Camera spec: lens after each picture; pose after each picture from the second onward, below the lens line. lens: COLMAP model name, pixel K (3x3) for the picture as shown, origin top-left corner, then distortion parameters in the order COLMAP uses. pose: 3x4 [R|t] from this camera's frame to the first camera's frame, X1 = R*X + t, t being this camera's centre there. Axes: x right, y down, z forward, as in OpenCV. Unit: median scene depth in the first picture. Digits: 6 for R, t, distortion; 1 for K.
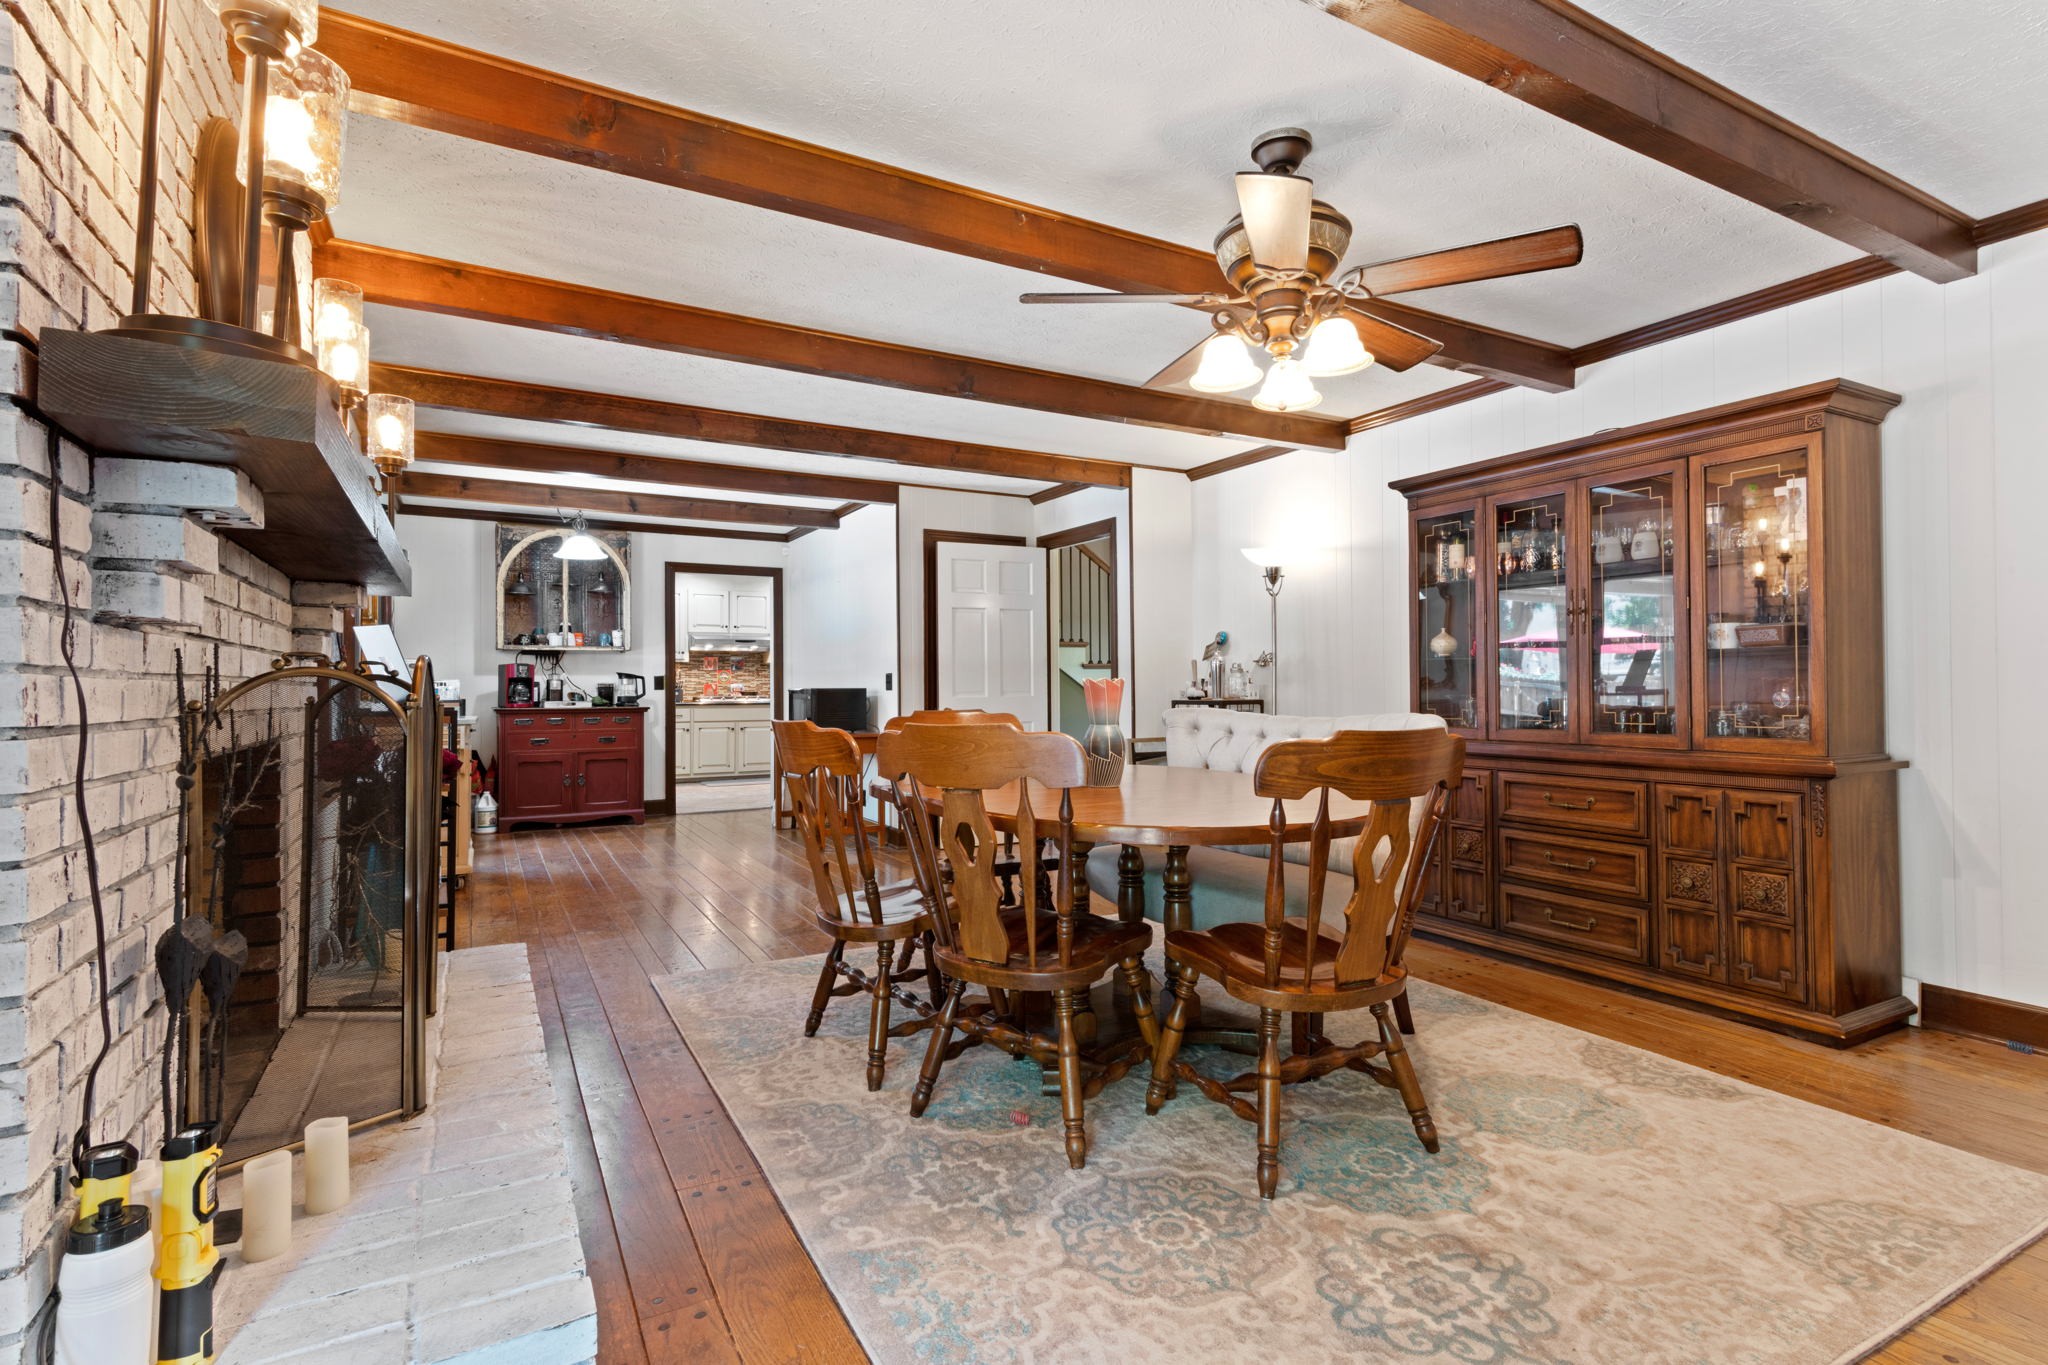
lens RADIAL K [[985.9, 0, 1024.0], [0, 985.9, 682.5], [0, 0, 1]] dist [0.002538, 0.000708]
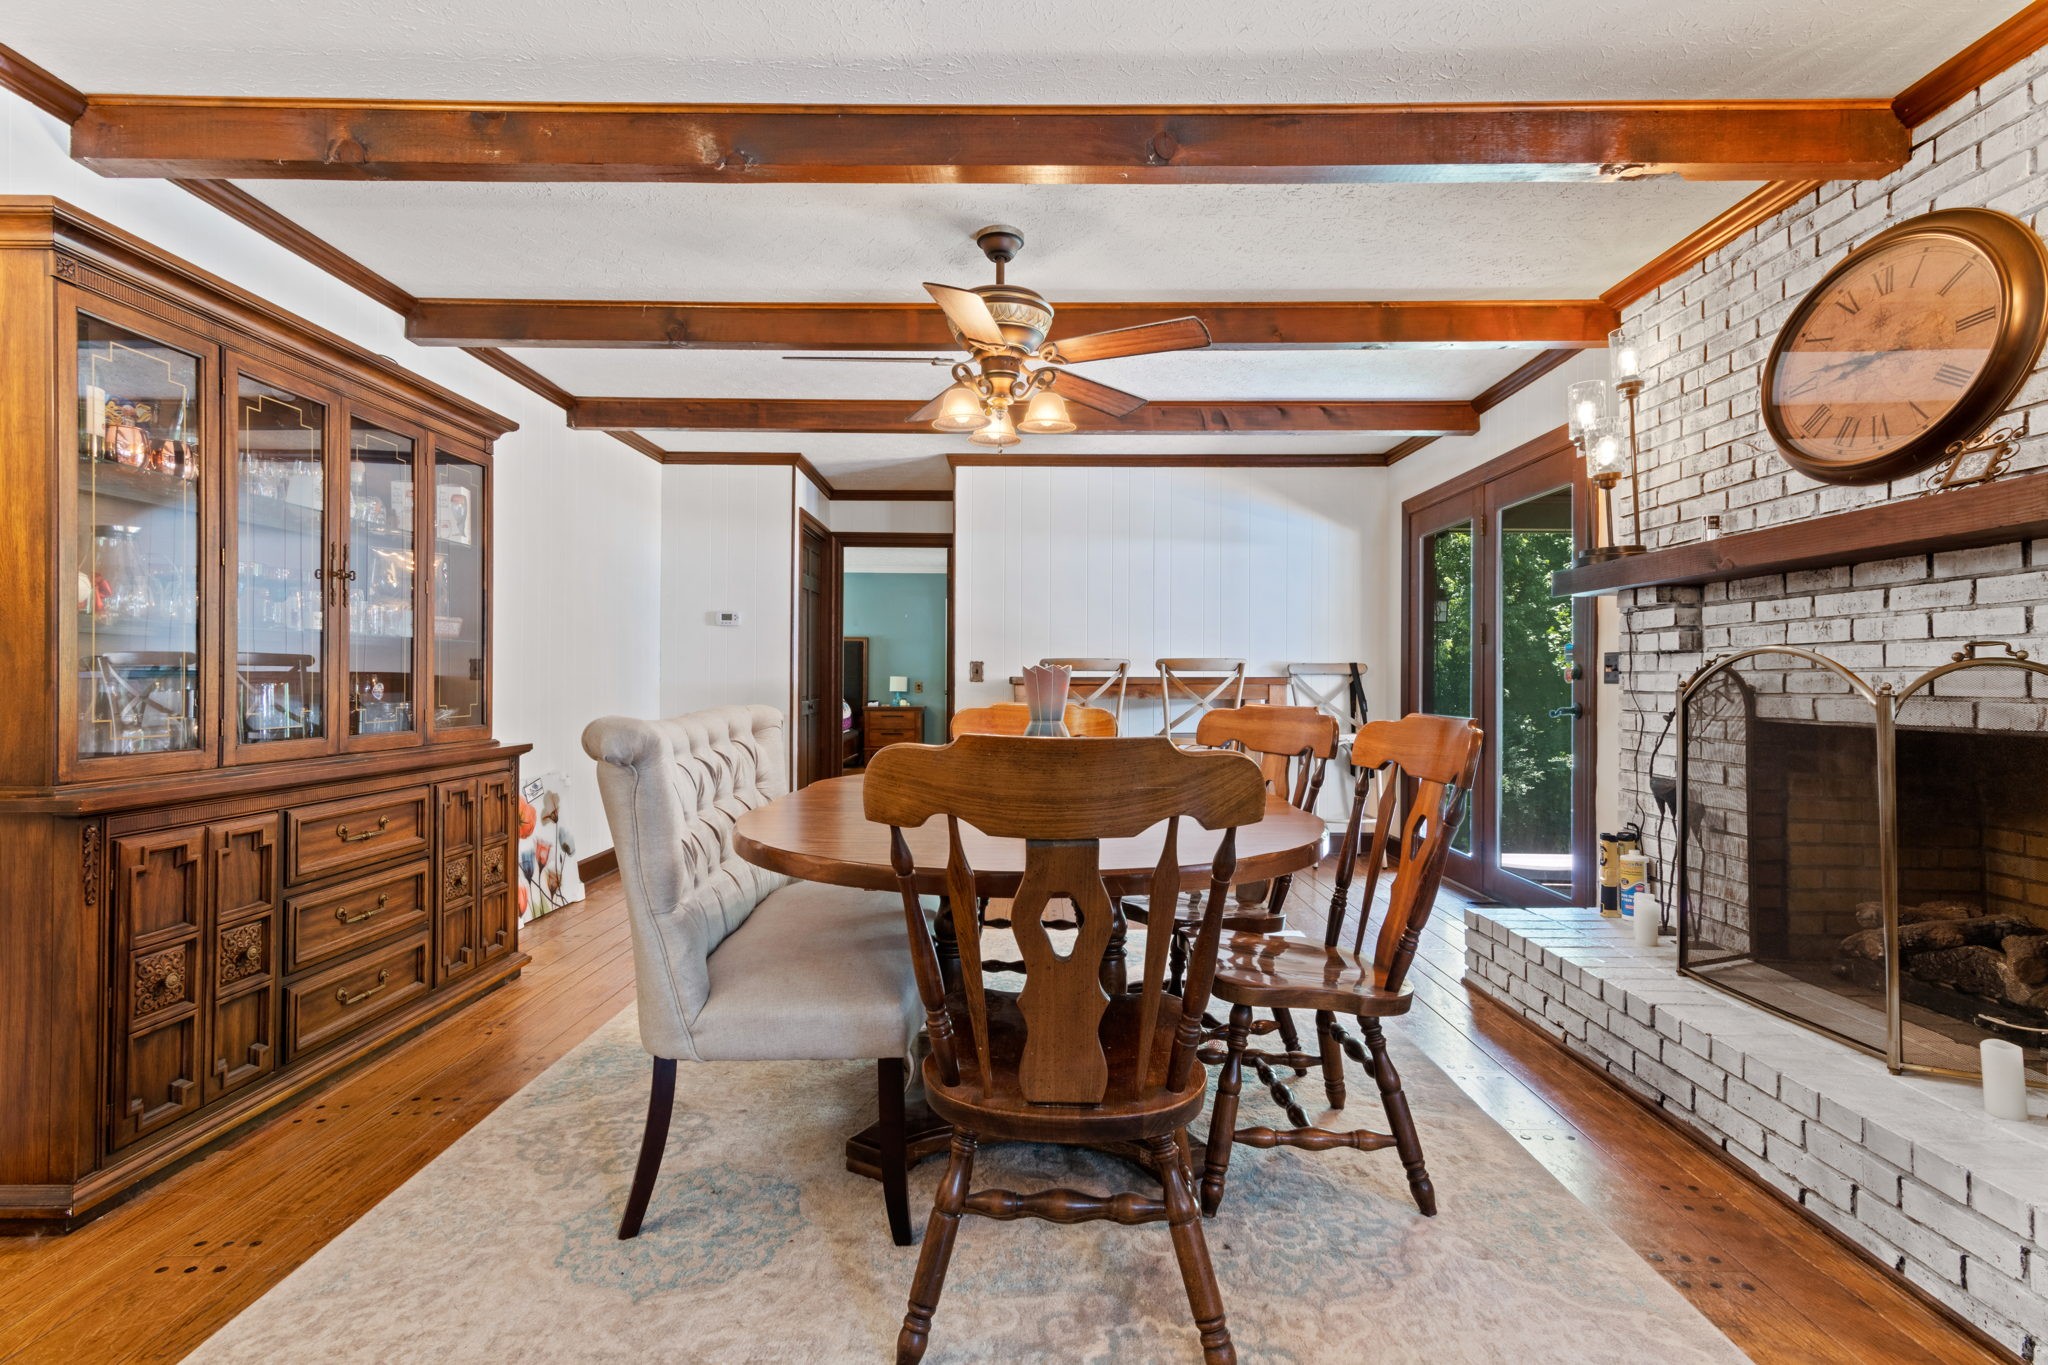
lens RADIAL K [[985.9, 0, 1024.0], [0, 985.9, 682.5], [0, 0, 1]] dist [0.002538, 0.000708]
pose [[-0.869785, 0.001953, 0.493426, -0.137267], [-0.001905, 0.999971, -0.007317, 0.006978], [-0.493427, -0.007305, -0.869757, 0.755544]]
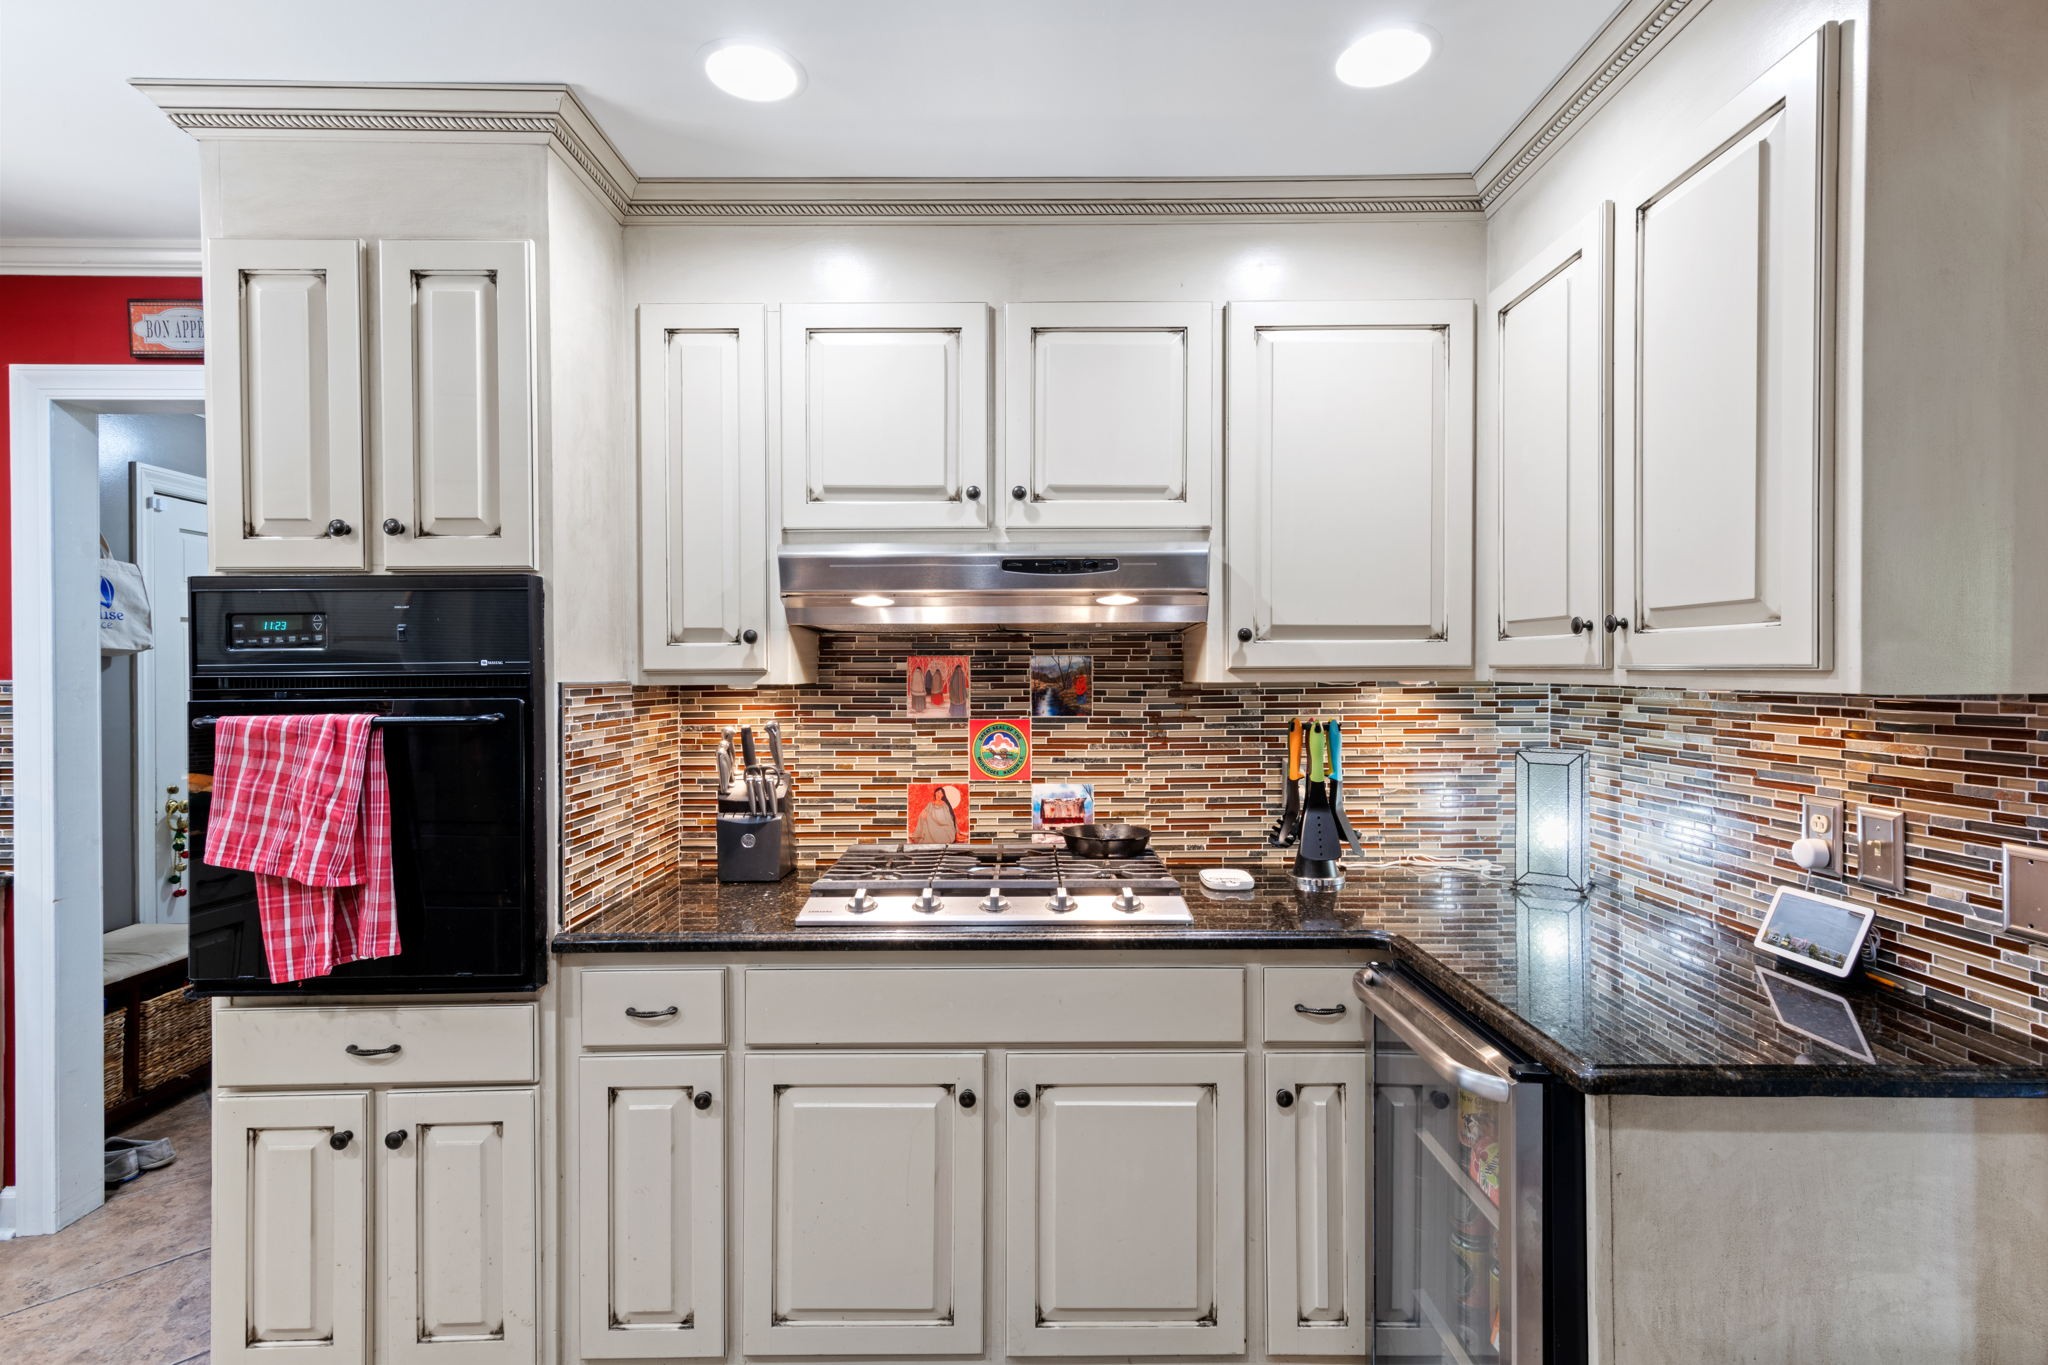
lens RADIAL K [[985.9, 0, 1024.0], [0, 985.9, 682.5], [0, 0, 1]] dist [0.002538, 0.000708]
pose [[0.875231, 0.008084, -0.483638, -0.345062], [-0.000448, 0.999873, 0.015902, -0.040988], [0.483706, -0.013702, 0.875123, 1.426530]]
